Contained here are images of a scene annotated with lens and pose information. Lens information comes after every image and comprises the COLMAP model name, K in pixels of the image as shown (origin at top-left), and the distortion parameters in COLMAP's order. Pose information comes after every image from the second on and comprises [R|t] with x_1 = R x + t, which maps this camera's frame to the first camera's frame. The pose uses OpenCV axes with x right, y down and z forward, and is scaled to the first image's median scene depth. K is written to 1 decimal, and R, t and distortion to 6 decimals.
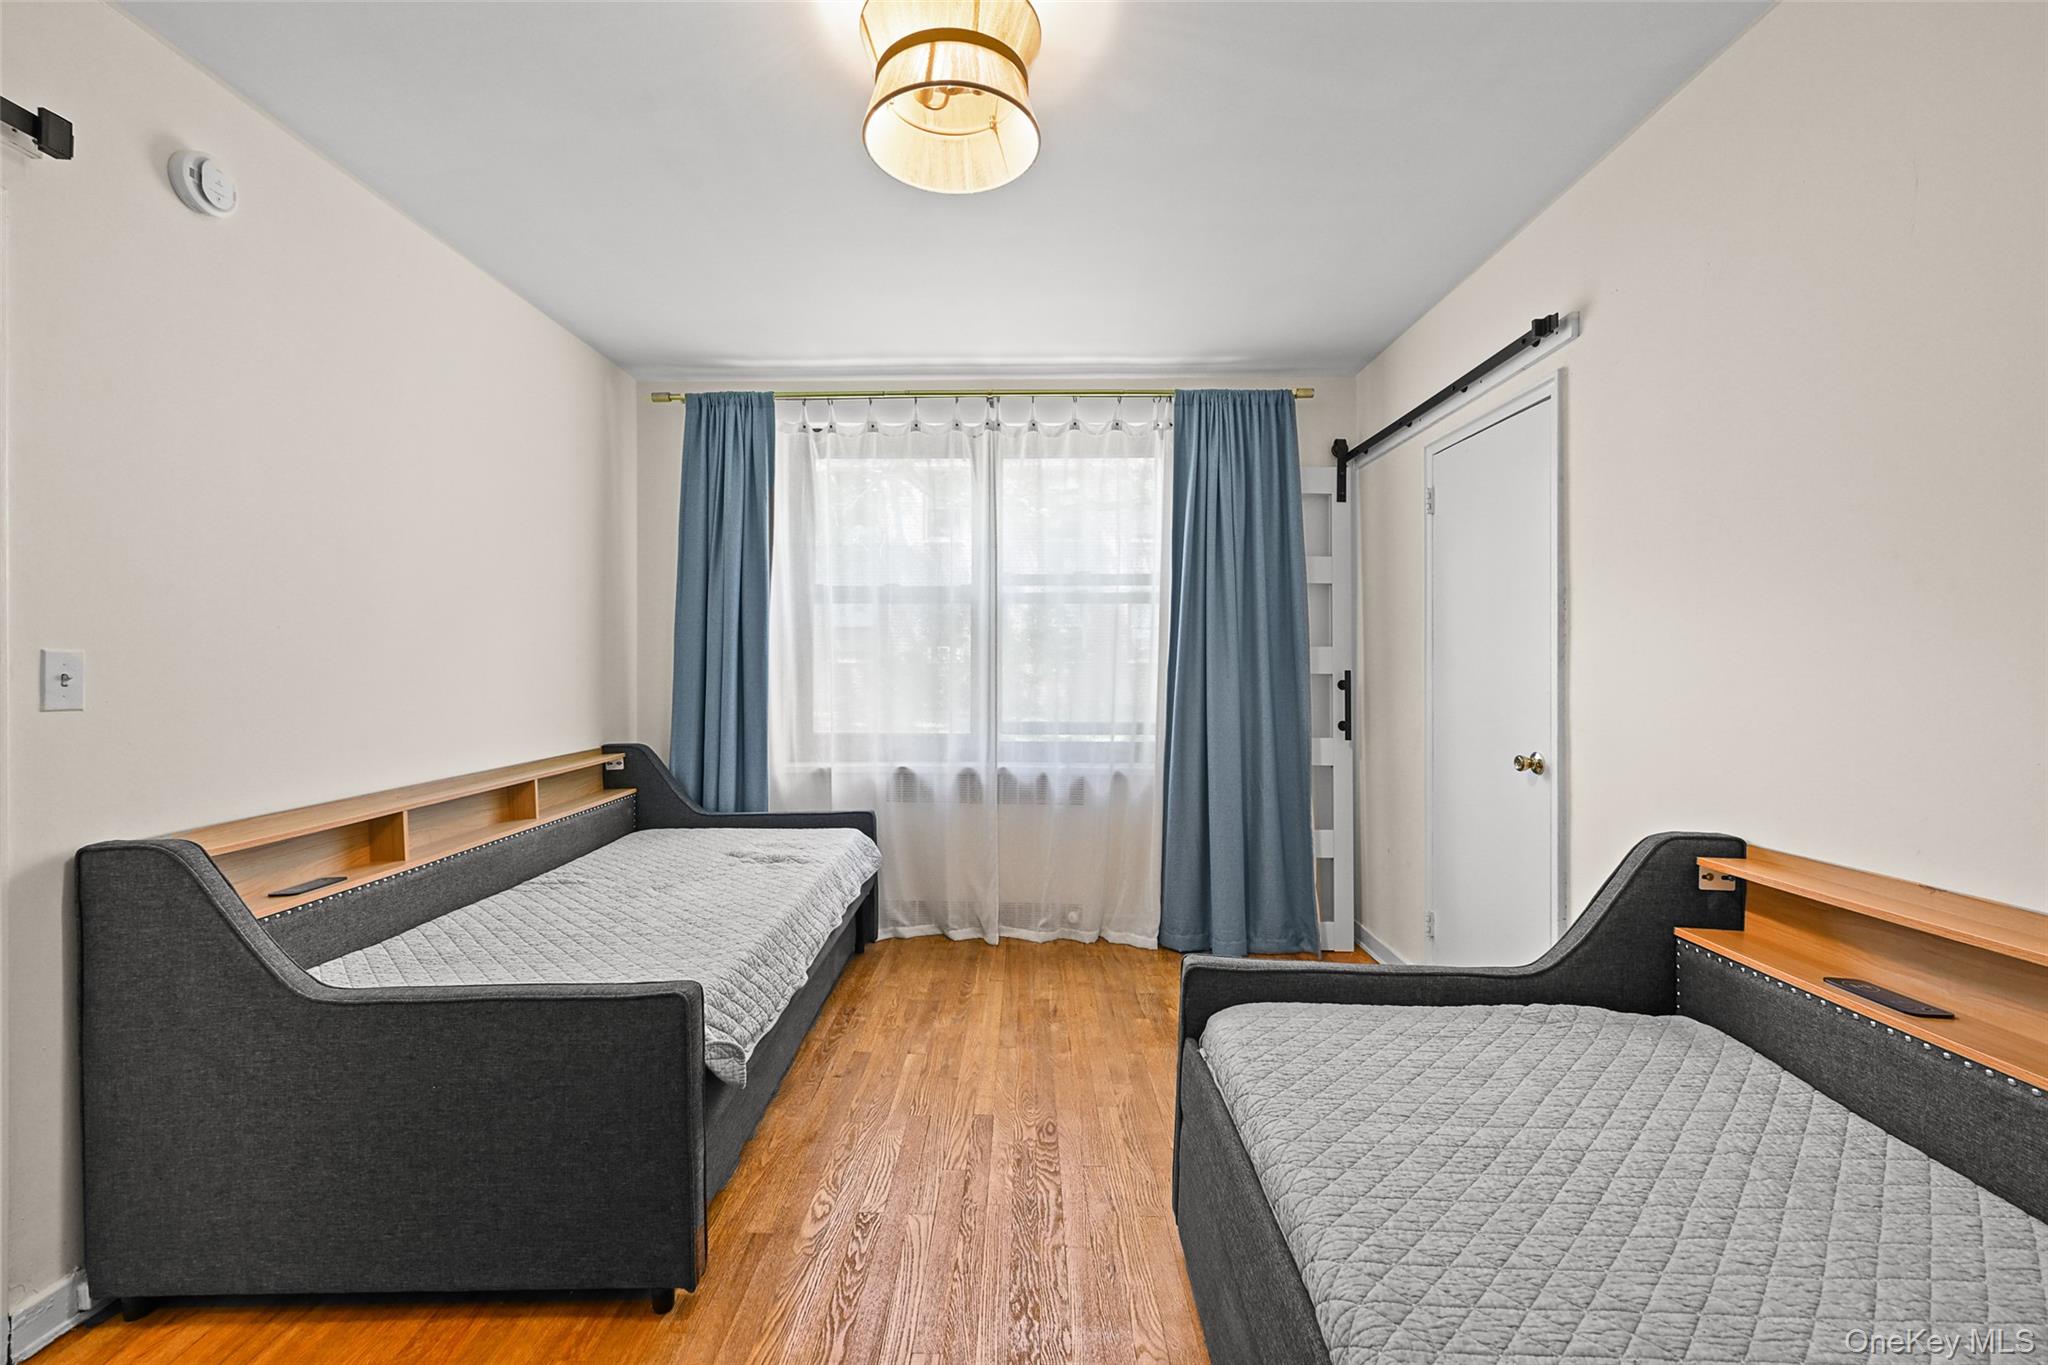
lens RADIAL K [[835.8, 0, 1023.1], [0, 835.8, 674.0], [0, 0, 1]] dist [-0.000077, -0.000048]
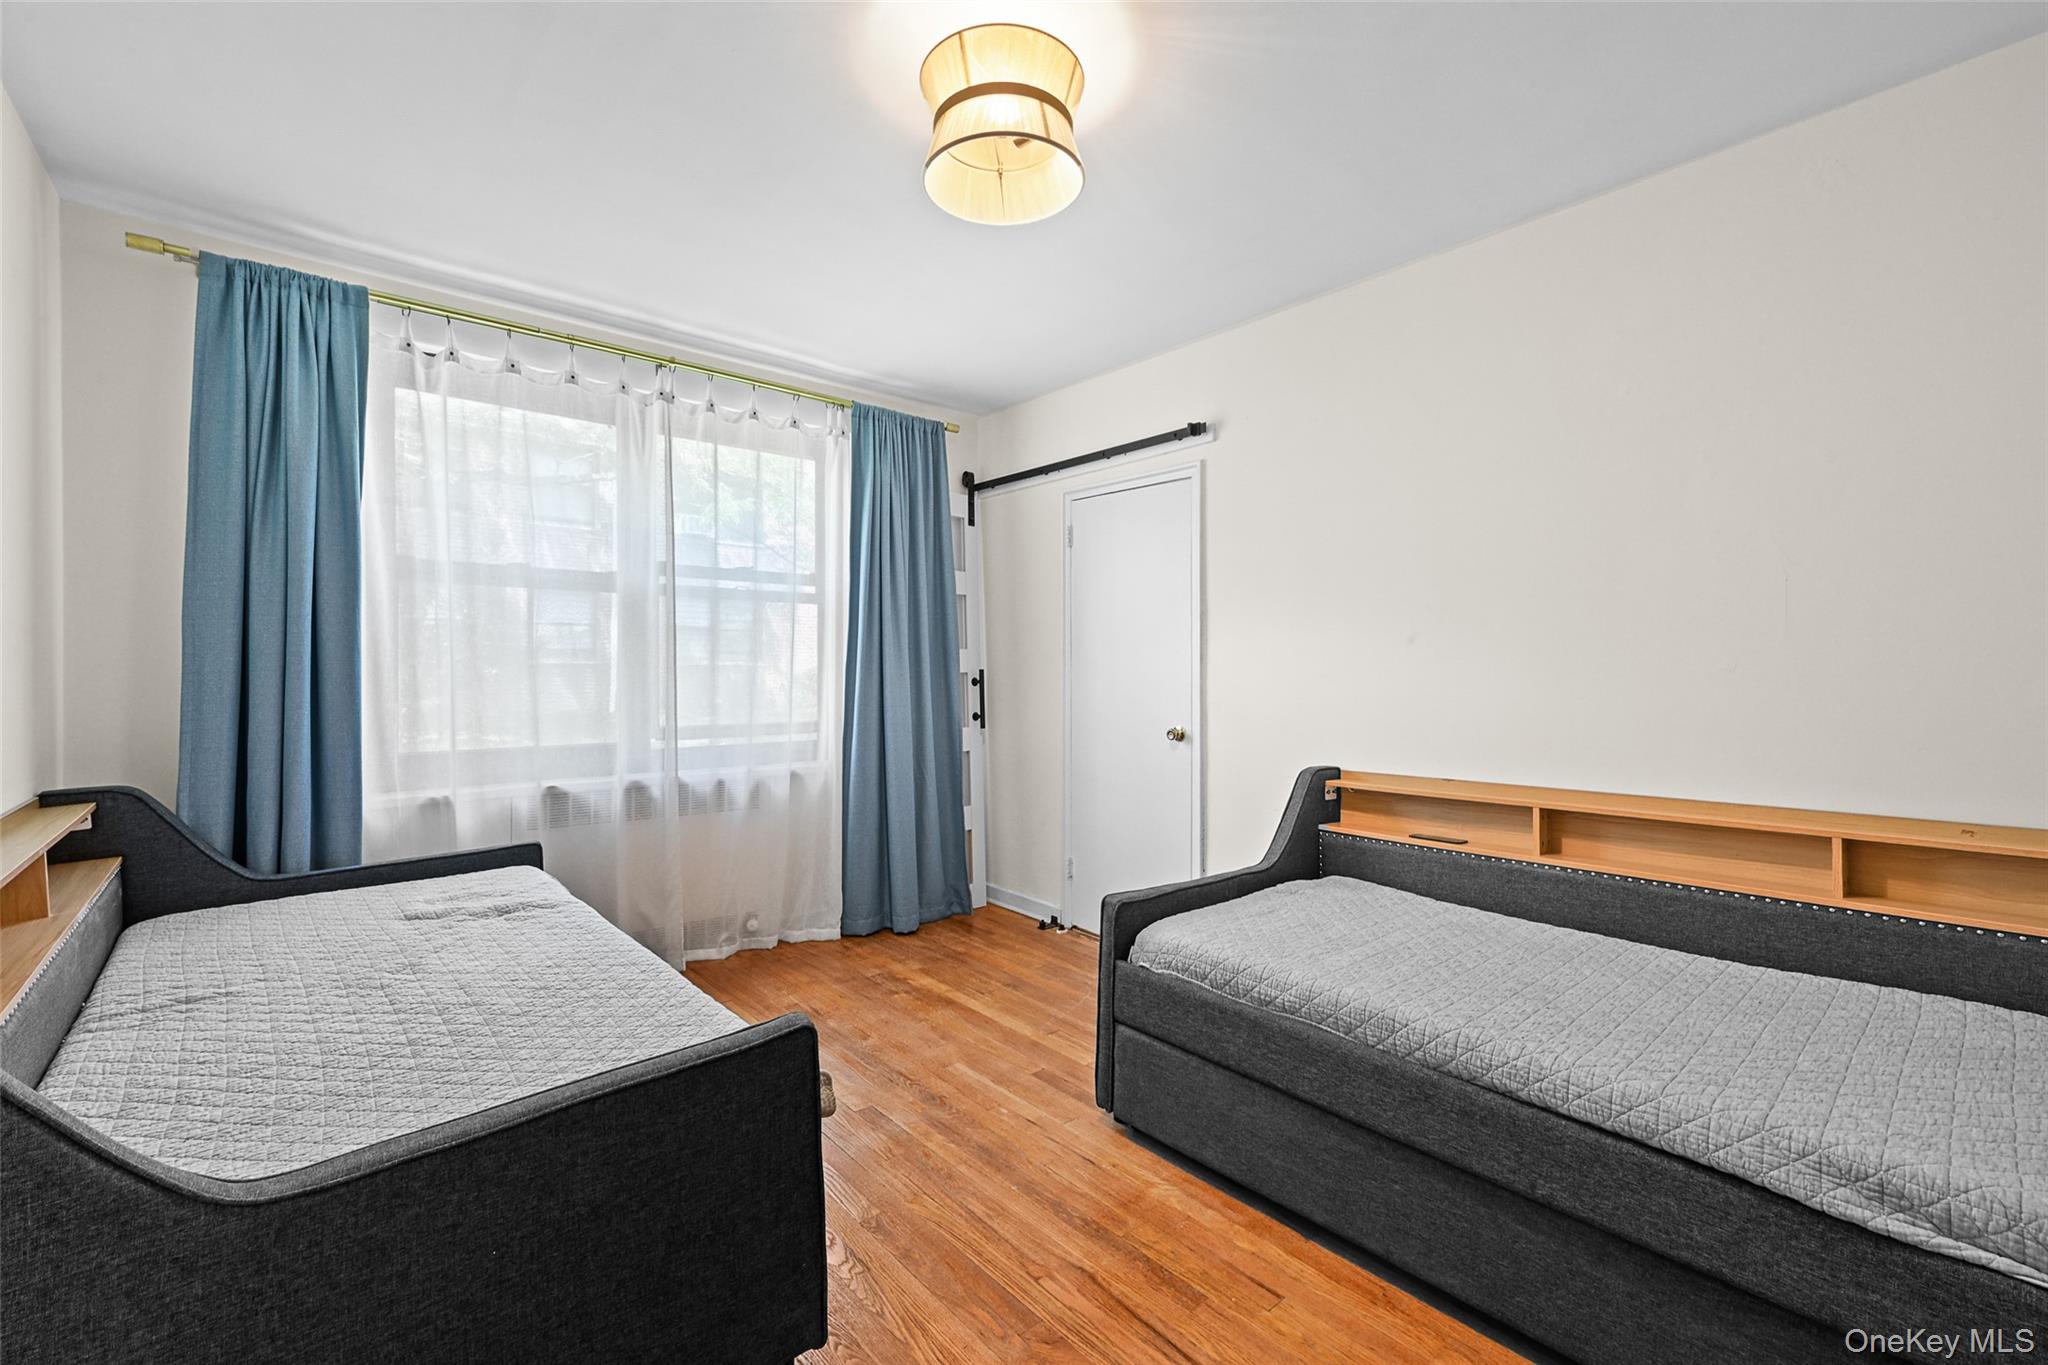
lens RADIAL K [[841.6, 0, 1011.3], [0, 841.6, 680.3], [0, 0, 1]] dist [-0.000212, -0.000032]
pose [[0.751435, -0.008588, 0.659752, -0.365593], [0.005255, 0.999961, 0.007031, 0.002966], [-0.659787, -0.001816, 0.751451, 0.076710]]
